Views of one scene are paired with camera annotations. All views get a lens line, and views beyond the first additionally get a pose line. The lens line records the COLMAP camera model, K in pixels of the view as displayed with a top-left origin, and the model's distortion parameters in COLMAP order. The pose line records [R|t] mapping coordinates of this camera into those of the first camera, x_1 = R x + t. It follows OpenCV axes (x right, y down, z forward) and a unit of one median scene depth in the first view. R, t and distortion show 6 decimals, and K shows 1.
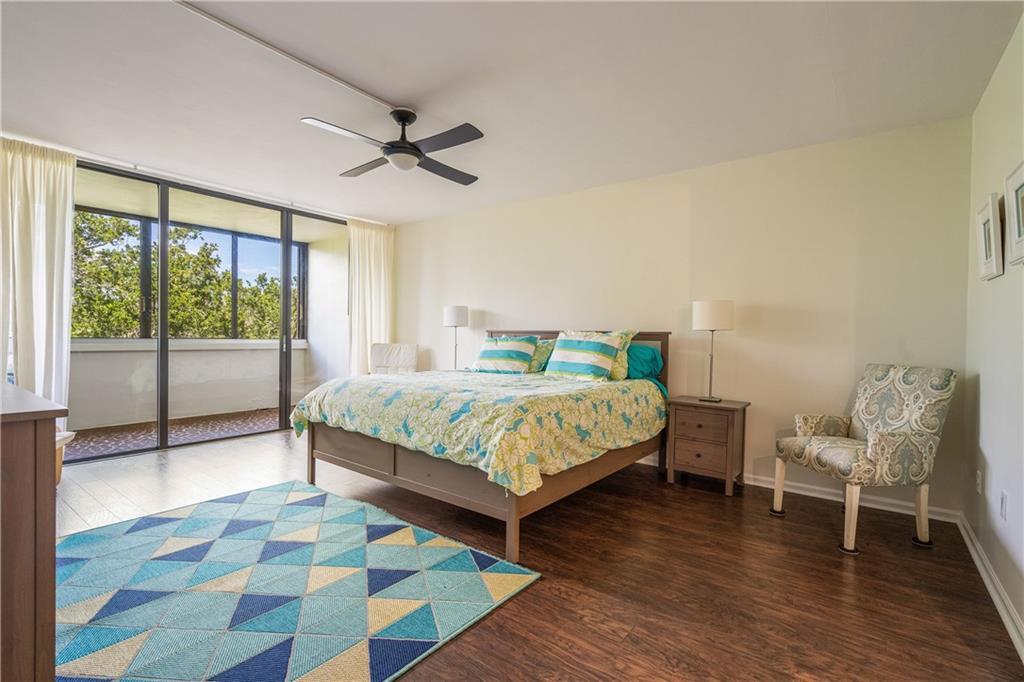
lens RADIAL K [[468.5, 0, 512.0], [0, 468.5, 341.0], [0, 0, 1]] dist [0.000804, -0.000073]
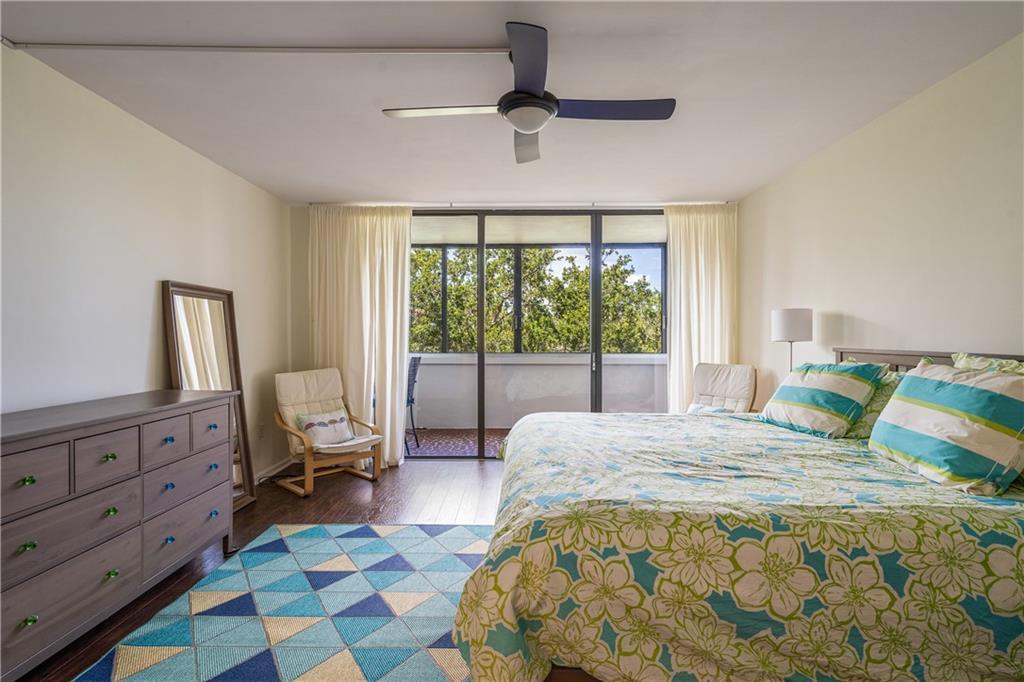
lens RADIAL K [[512.5, 0, 512.0], [0, 512.5, 341.0], [0, 0, 1]] dist [0.001772, 0.000551]
pose [[0.603160, -0.007933, -0.797581, 0.298292], [-0.001243, 0.999940, -0.010886, -0.034205], [0.797620, 0.007557, 0.603114, 0.423097]]
